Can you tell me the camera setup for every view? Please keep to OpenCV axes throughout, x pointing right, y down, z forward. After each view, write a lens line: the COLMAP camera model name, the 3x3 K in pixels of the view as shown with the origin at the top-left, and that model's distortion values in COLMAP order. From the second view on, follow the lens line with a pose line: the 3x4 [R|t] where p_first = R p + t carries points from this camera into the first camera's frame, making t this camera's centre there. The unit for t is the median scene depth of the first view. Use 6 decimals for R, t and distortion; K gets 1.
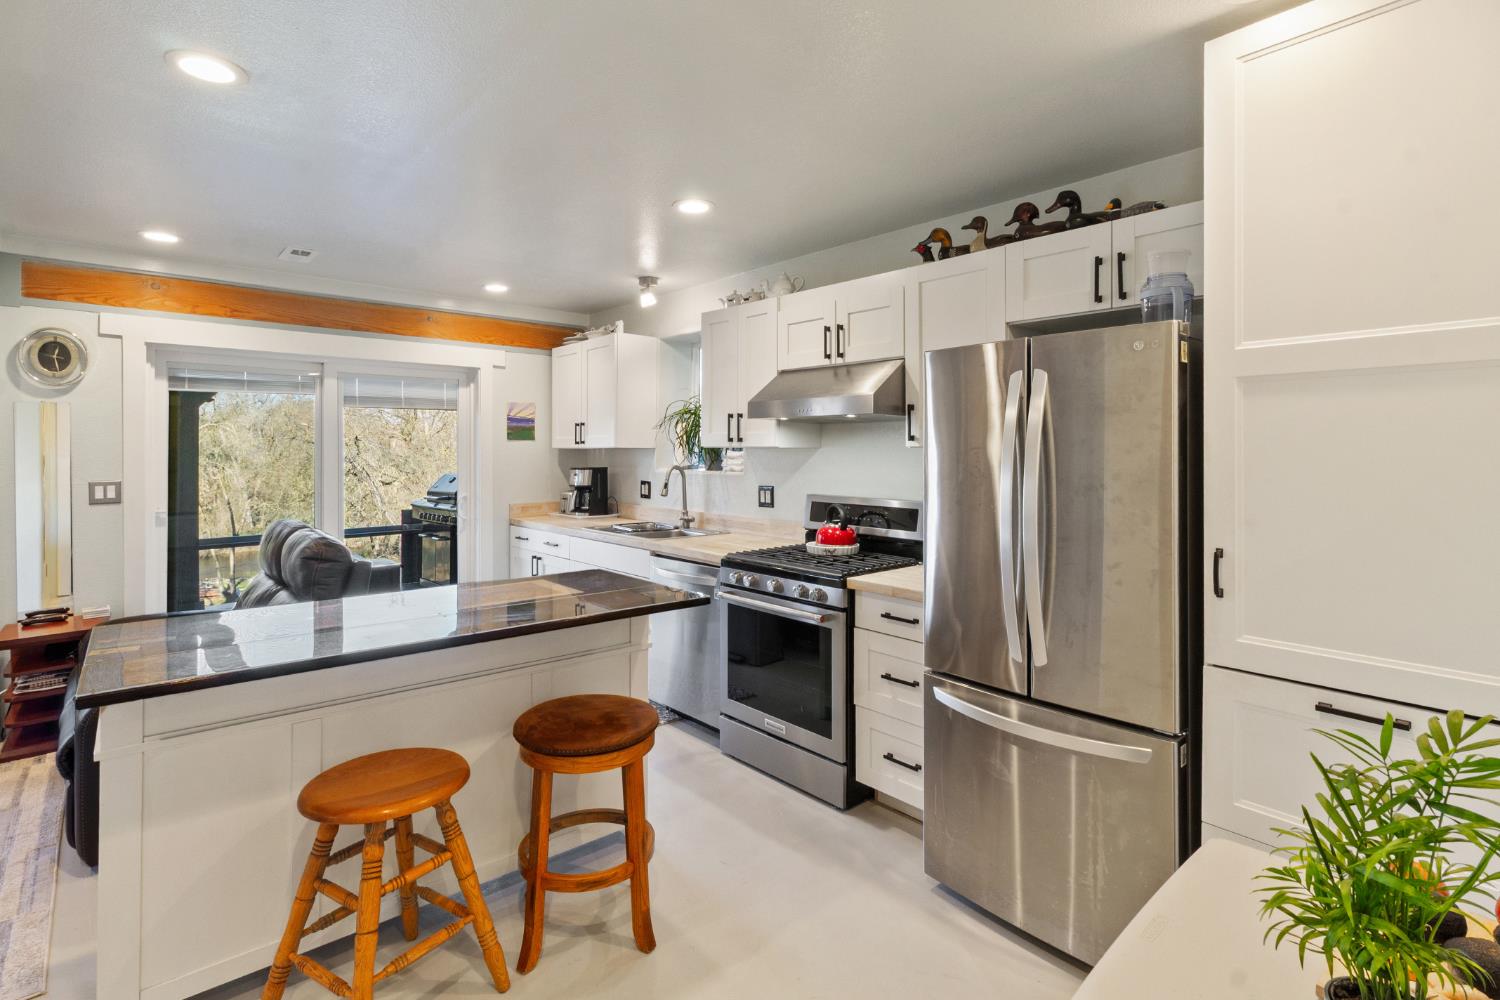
lens RADIAL K [[711.8, 0, 767.7], [0, 711.8, 446.2], [0, 0, 1]] dist [0.004998, 0.000341]
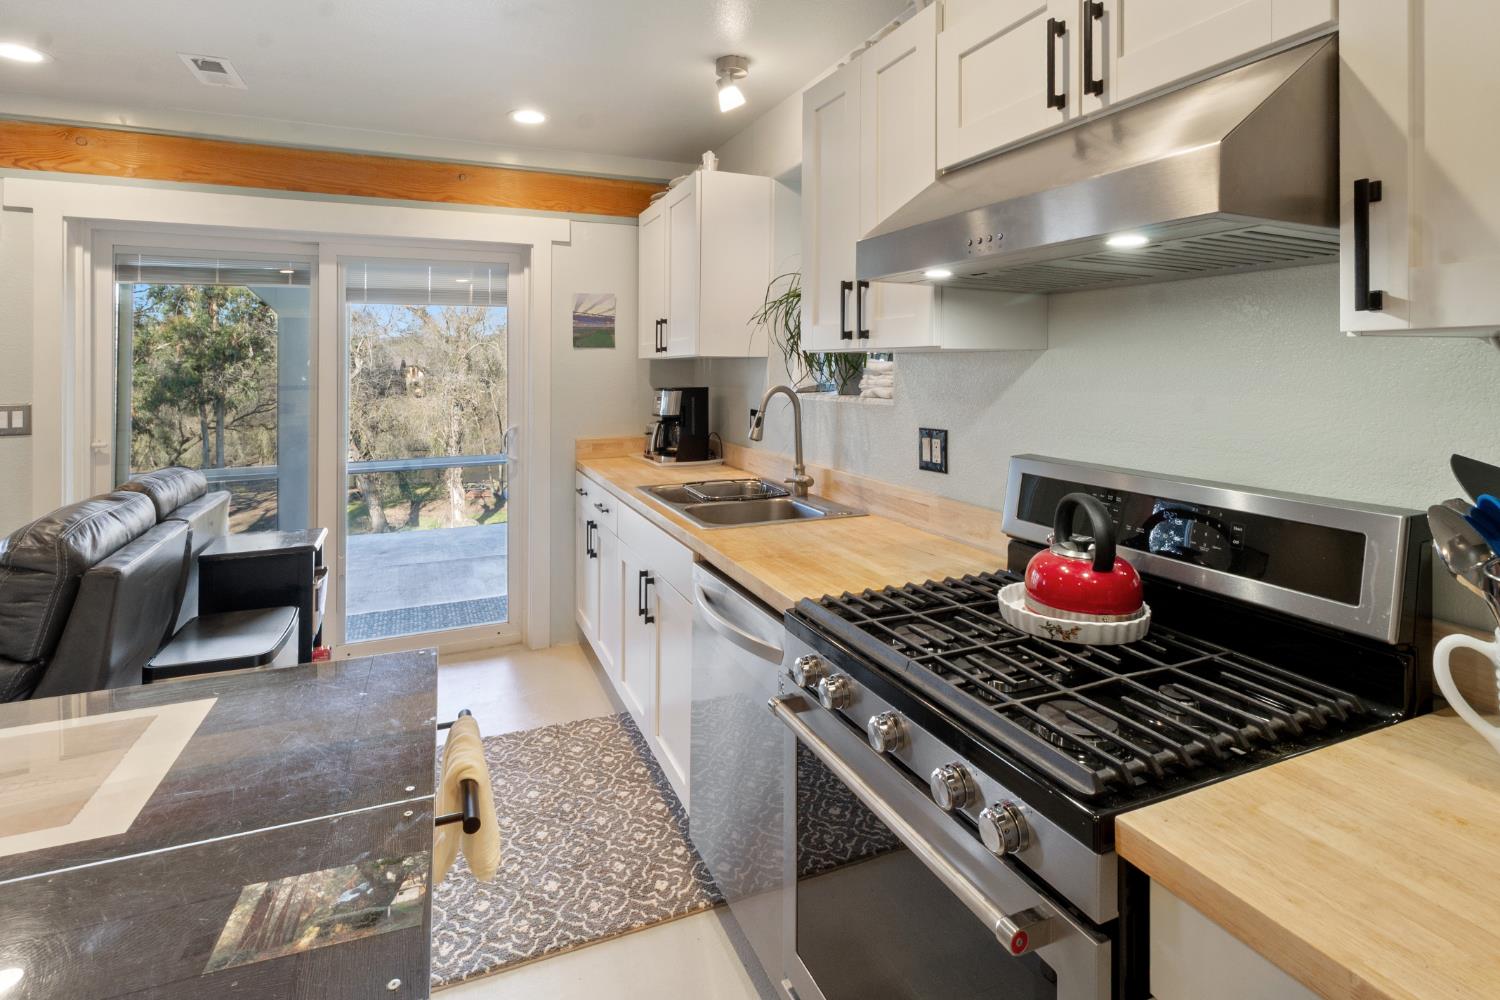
lens RADIAL K [[752.1, 0, 749.8], [0, 752.1, 374.6], [0, 0, 1]] dist [-0.002866, -0.000621]
pose [[0.944589, -0.000114, -0.328256, 0.046265], [0.006057, 0.999836, 0.017082, 0.007667], [0.328200, -0.018124, 0.944434, 0.433996]]
